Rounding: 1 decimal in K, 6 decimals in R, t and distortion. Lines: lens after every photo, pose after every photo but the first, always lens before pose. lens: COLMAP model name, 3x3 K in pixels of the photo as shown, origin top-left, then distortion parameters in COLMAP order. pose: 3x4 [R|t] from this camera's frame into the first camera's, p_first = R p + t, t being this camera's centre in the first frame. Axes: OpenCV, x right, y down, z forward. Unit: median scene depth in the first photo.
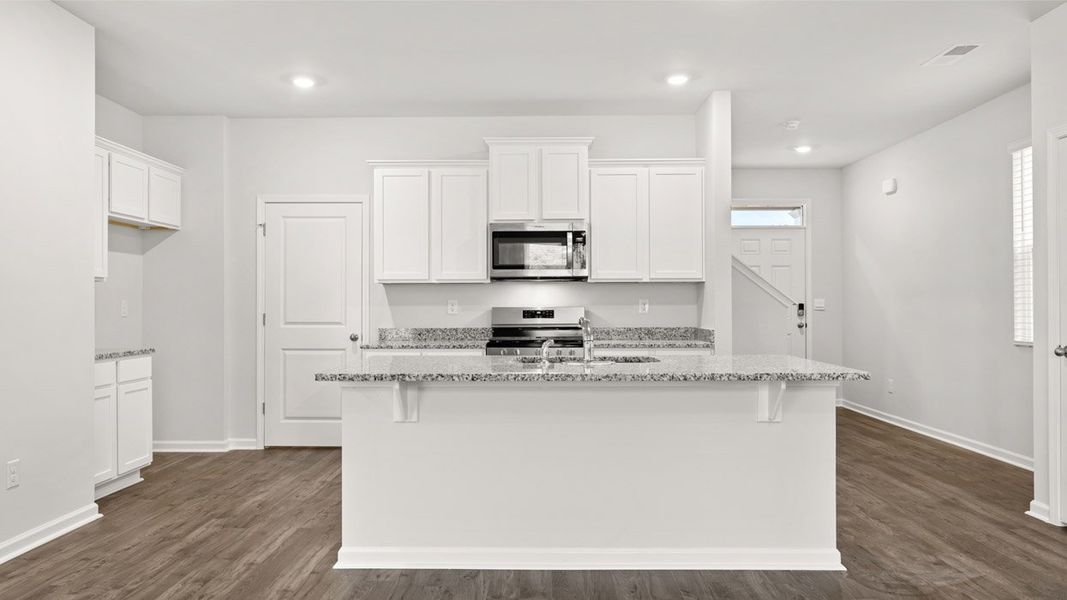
lens RADIAL K [[731.7, 0, 533.5], [0, 731.7, 300.0], [0, 0, 1]] dist [-0.008241, -0.000184]
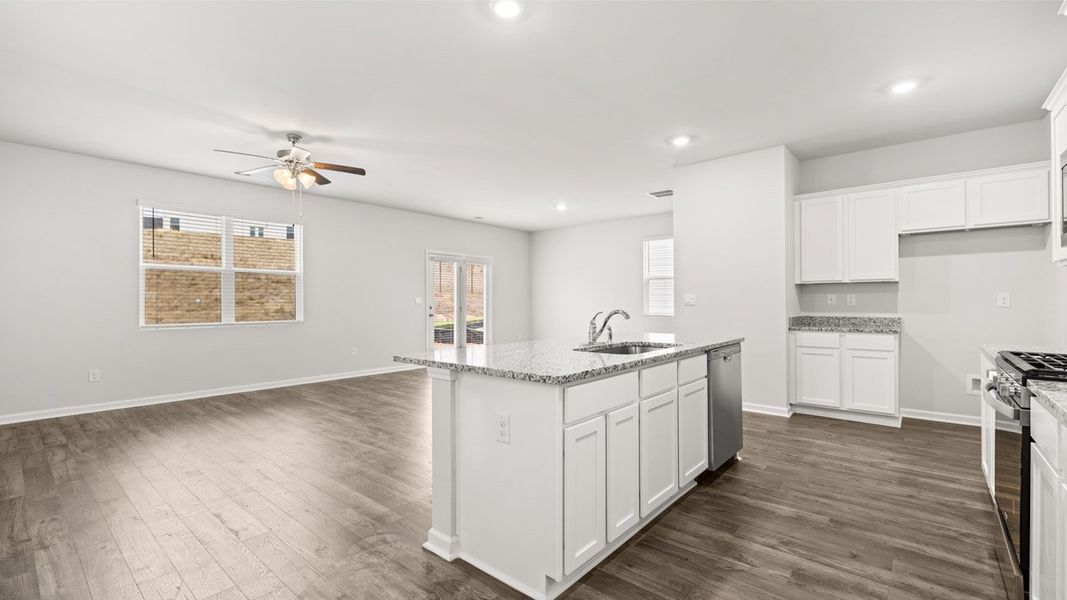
lens RADIAL K [[447.5, 0, 517.8], [0, 447.5, 299.3], [0, 0, 1]] dist [-0.023269, 0.000011]
pose [[-0.652510, 0.002321, -0.757777, 0.483564], [0.010939, 0.999920, -0.006357, 0.006106], [0.757701, -0.012438, -0.652483, 0.892254]]
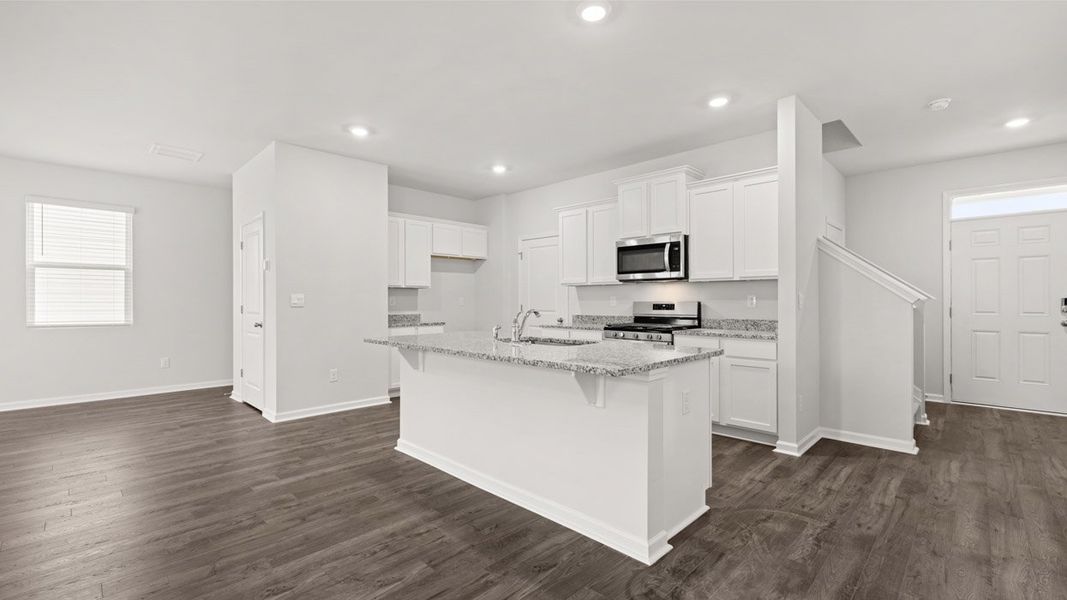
lens RADIAL K [[458.6, 0, 535.2], [0, 458.6, 302.3], [0, 0, 1]] dist [0.001428, 0.000342]
pose [[0.721004, 0.004319, -0.692917, 0.435258], [0.004751, 0.999926, 0.011176, 0.000510], [0.692914, -0.011350, 0.720931, 0.255657]]
